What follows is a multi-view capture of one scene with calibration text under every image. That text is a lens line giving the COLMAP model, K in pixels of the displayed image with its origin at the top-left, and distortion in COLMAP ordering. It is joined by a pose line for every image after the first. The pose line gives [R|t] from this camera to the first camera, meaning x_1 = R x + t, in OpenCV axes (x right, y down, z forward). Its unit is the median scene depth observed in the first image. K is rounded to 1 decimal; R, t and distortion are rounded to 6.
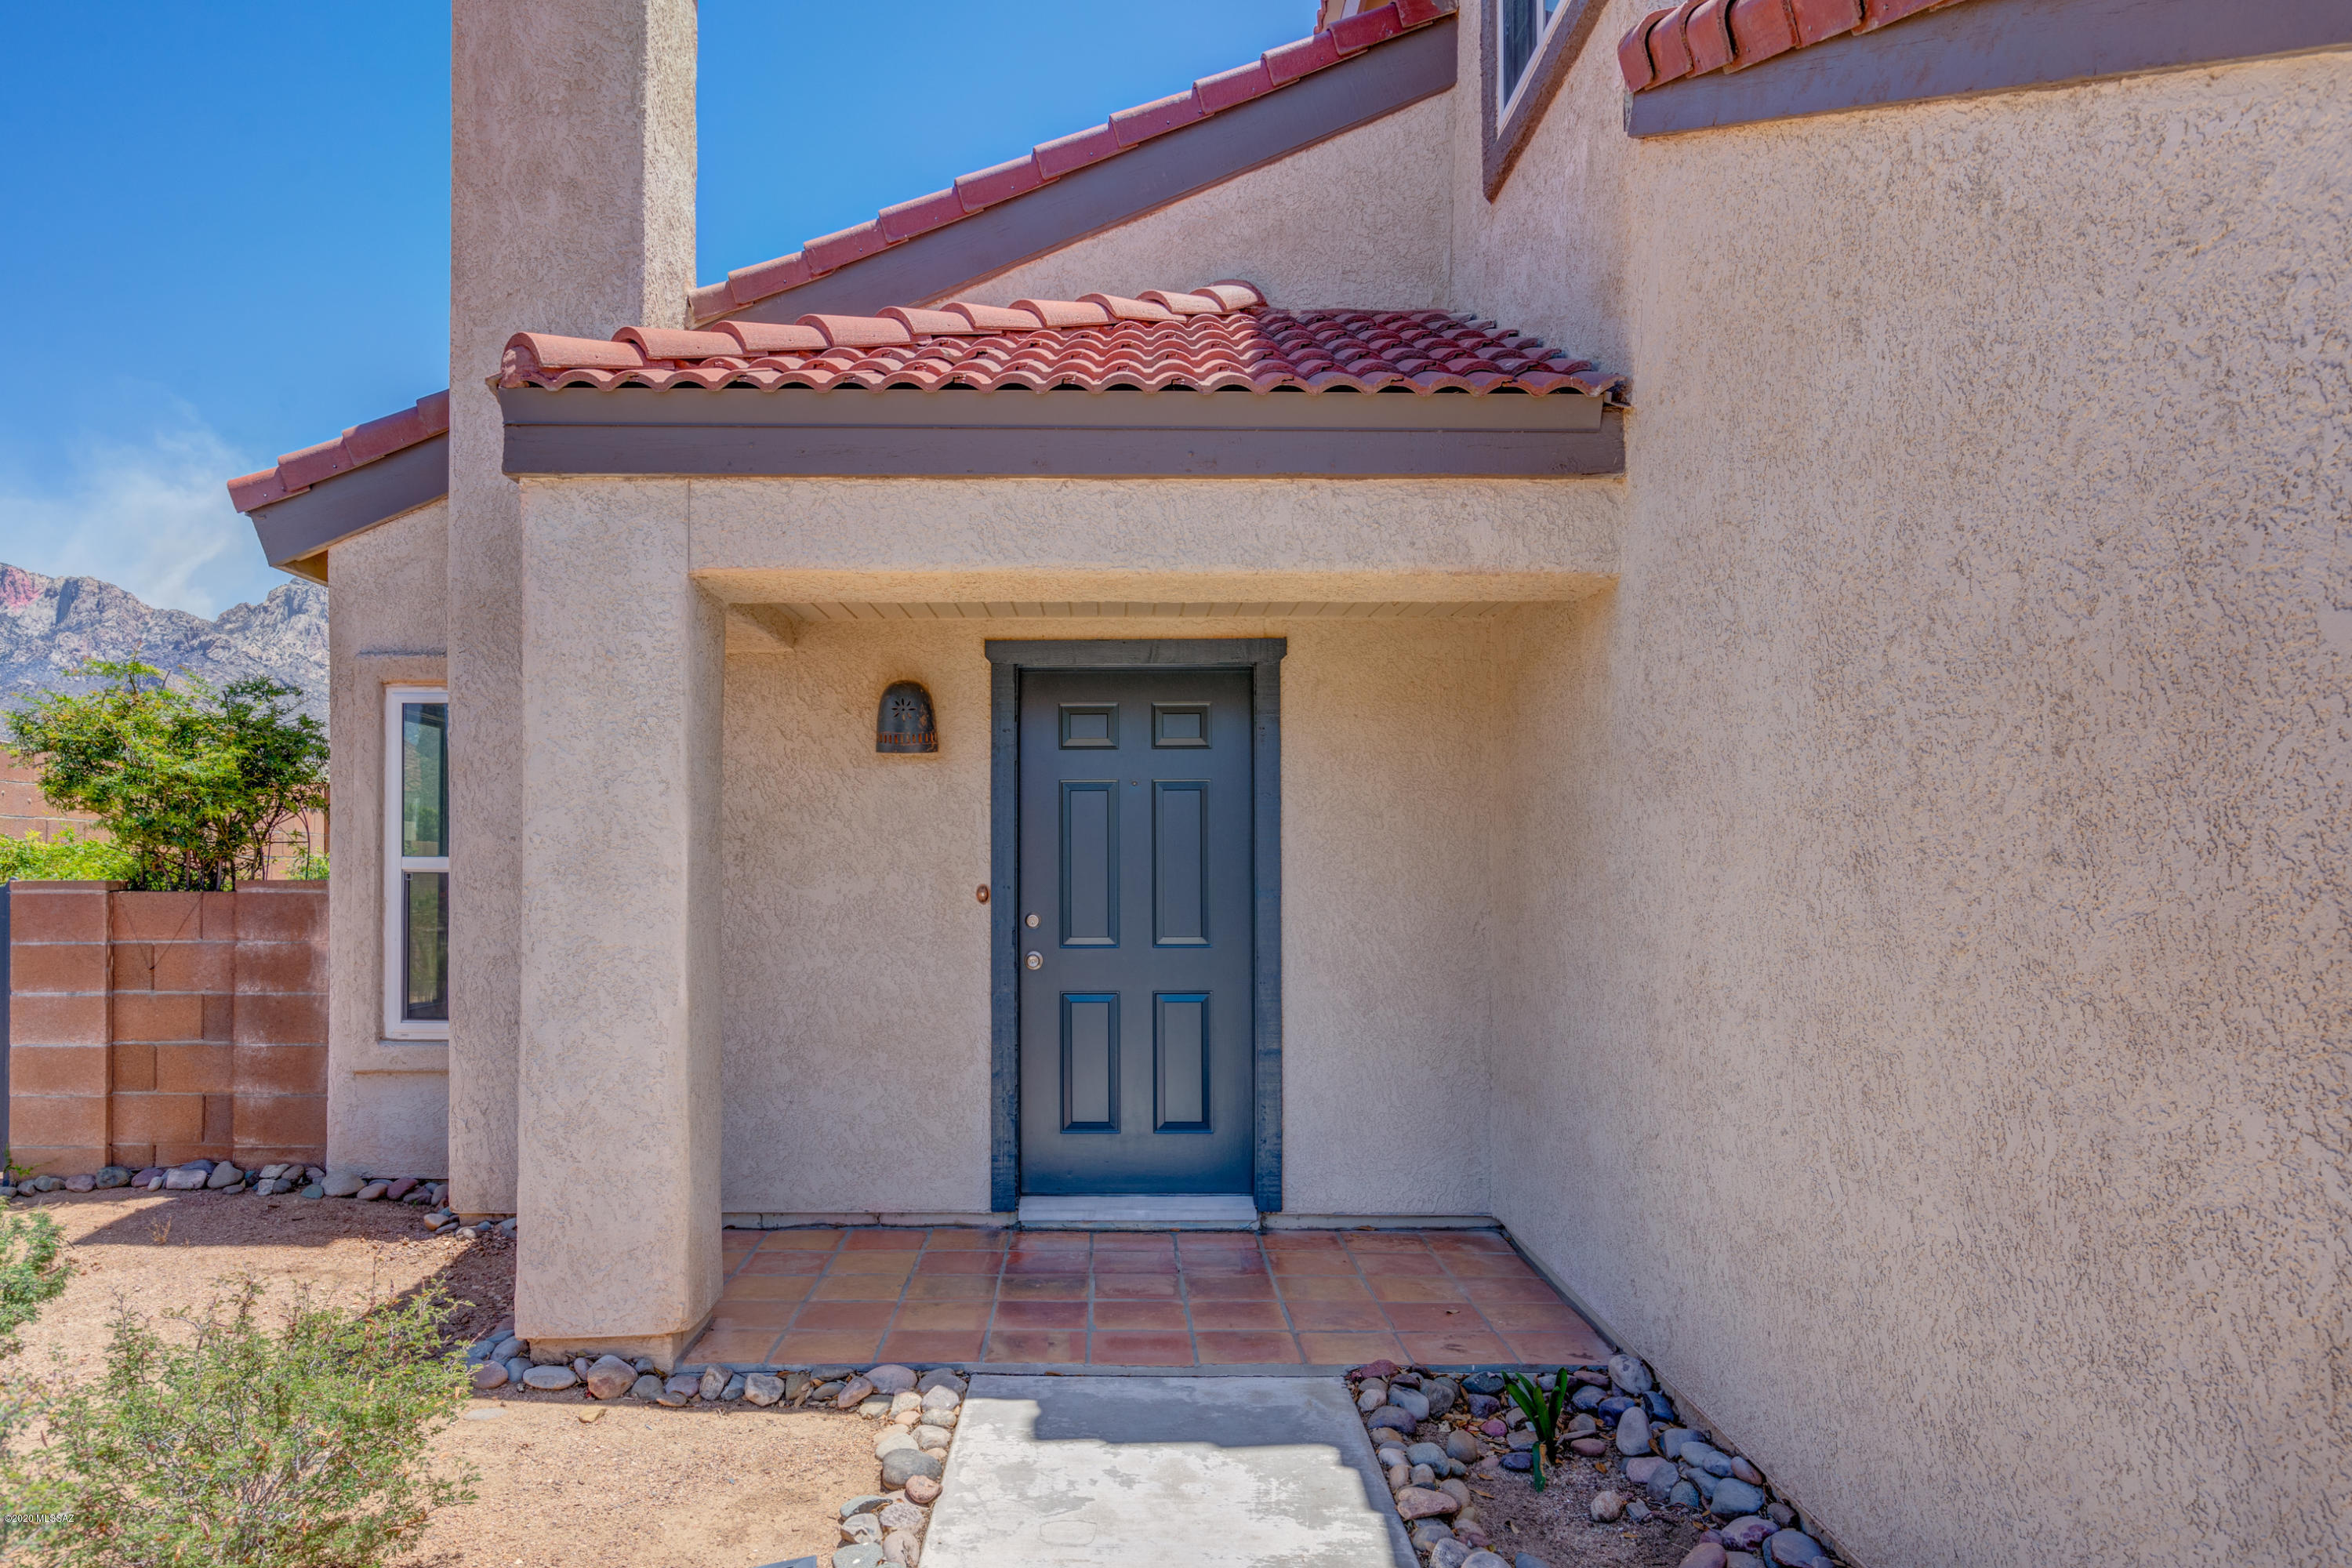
lens RADIAL K [[1597.7, 0, 1064.5], [0, 1597.7, 821.1], [0, 0, 1]] dist [0.004596, 0.000743]
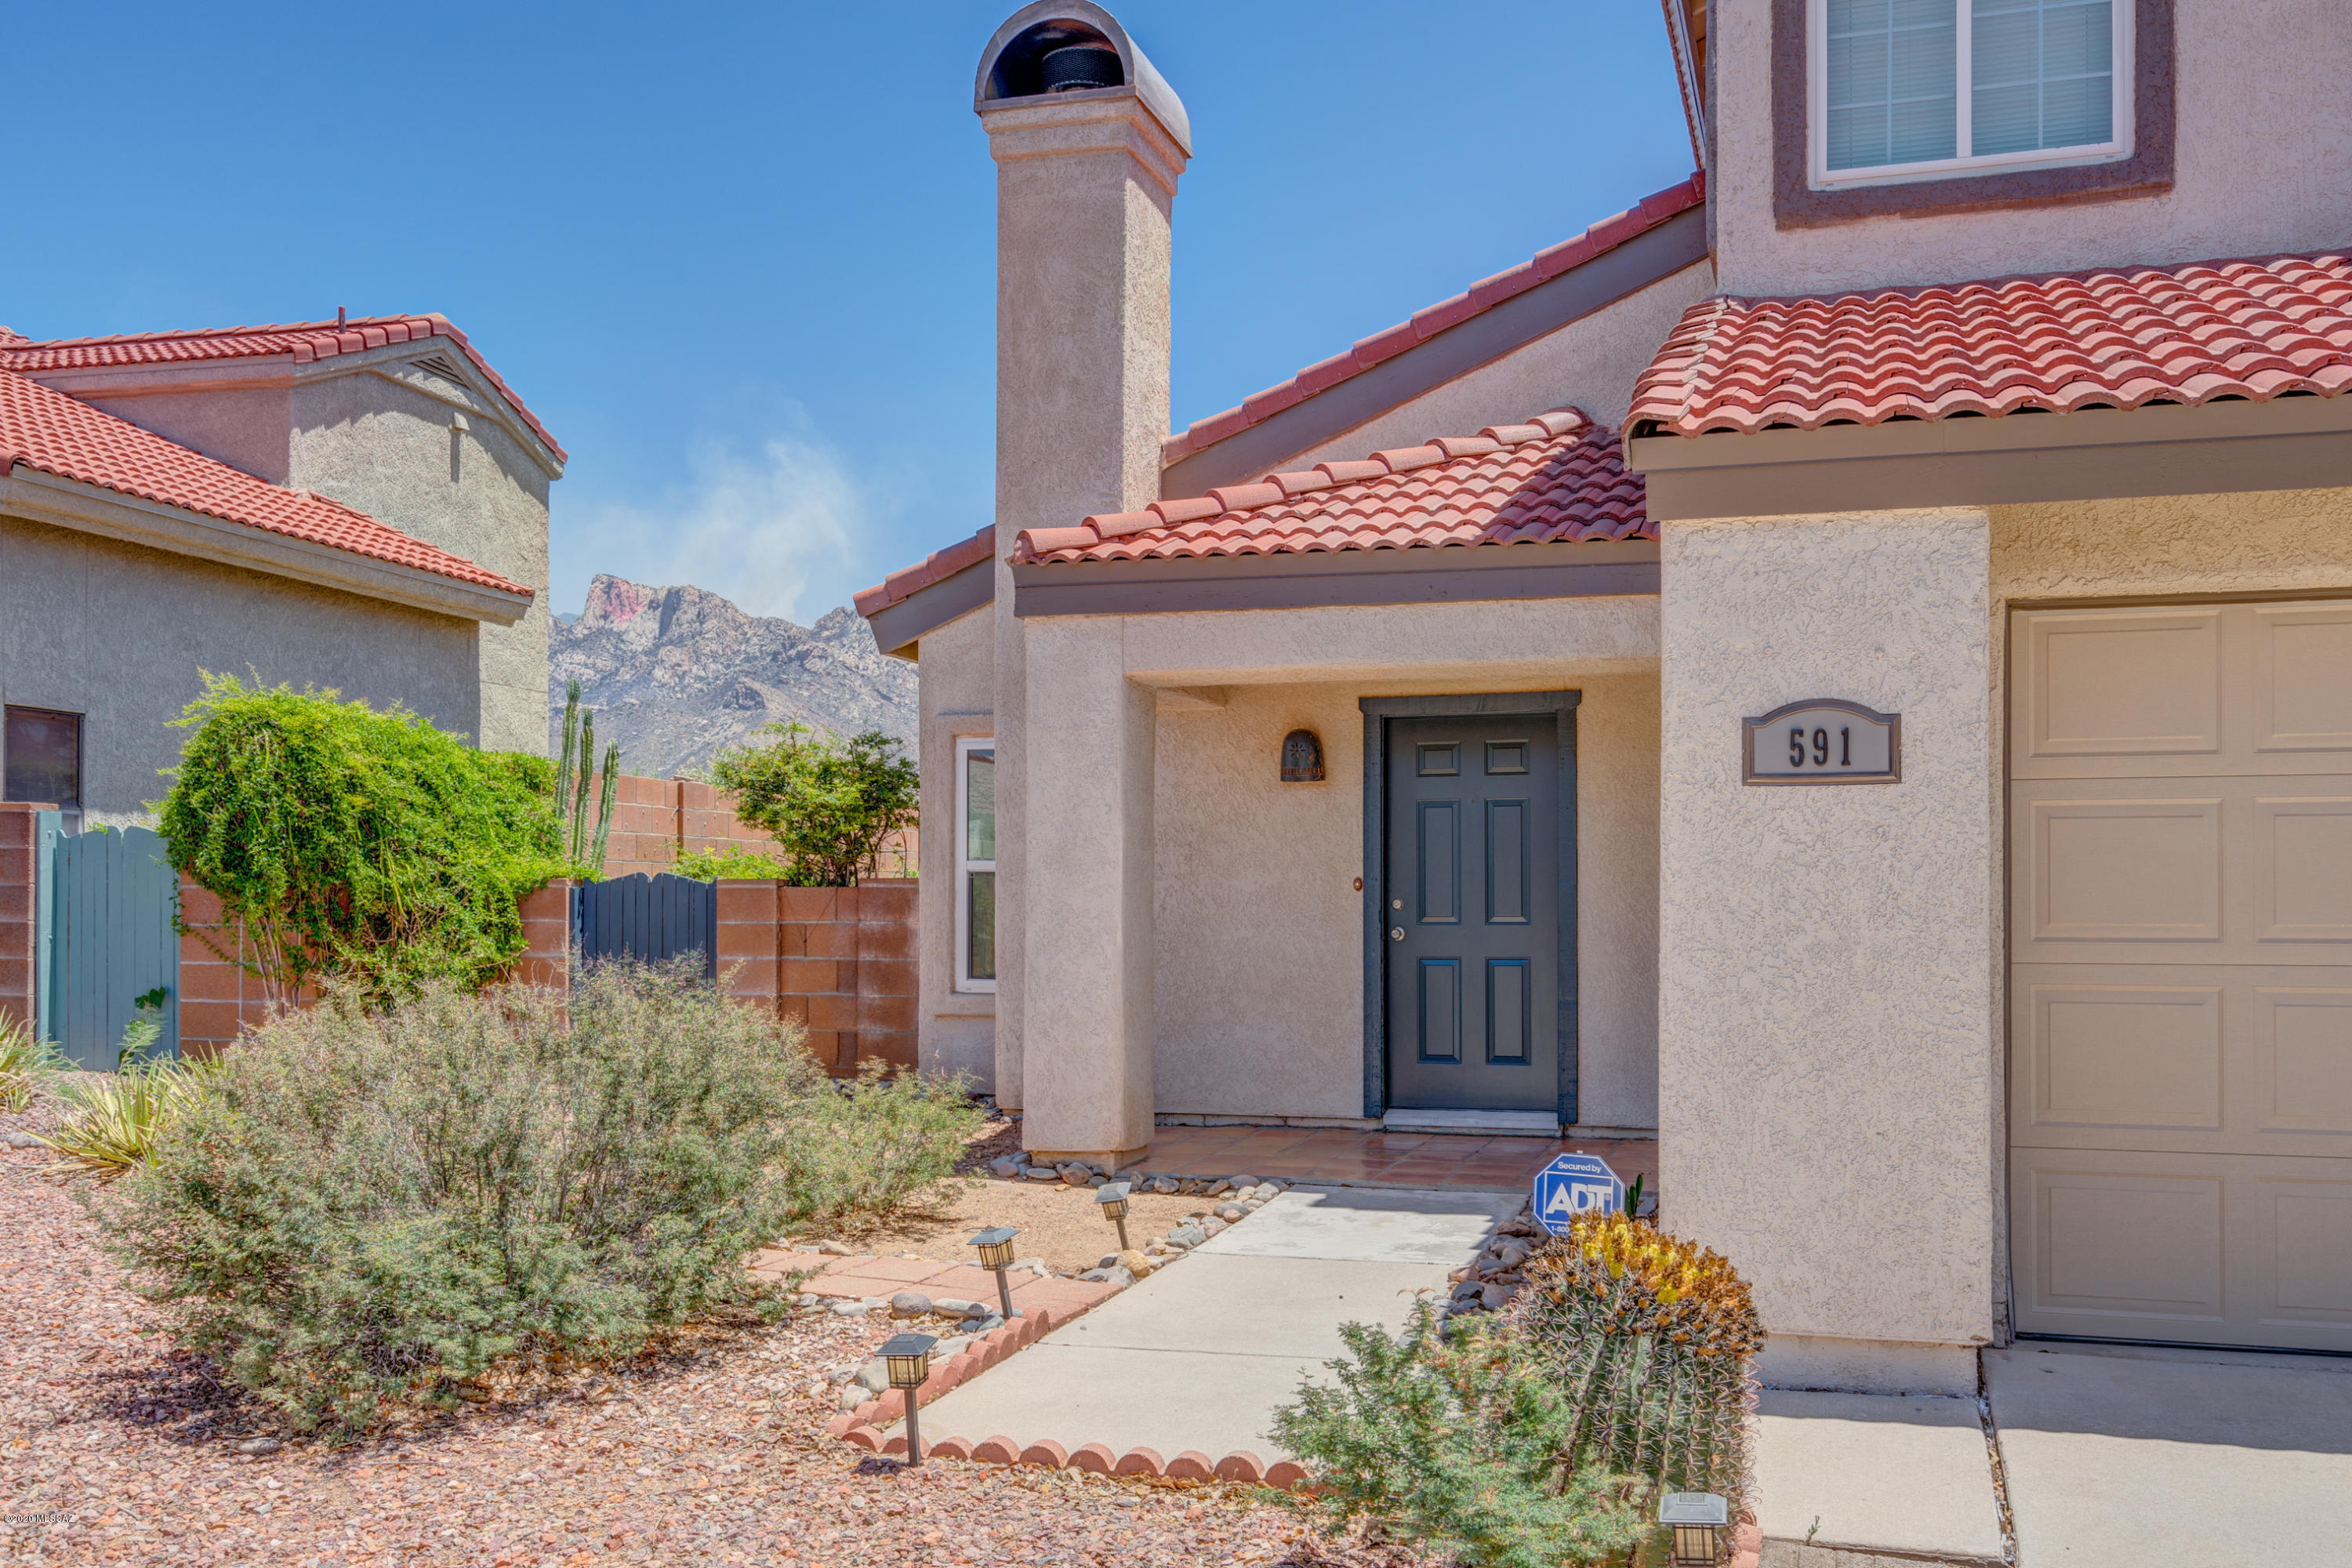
lens RADIAL K [[1979.3, 0, 1179.9], [0, 1979.3, 787.9], [0, 0, 1]] dist [-0.013840, -0.001154]
pose [[0.954024, -0.014678, -0.299372, 0.305962], [0.006041, 0.999539, -0.029755, 0.012856], [0.299671, 0.026579, 0.953672, -0.645572]]
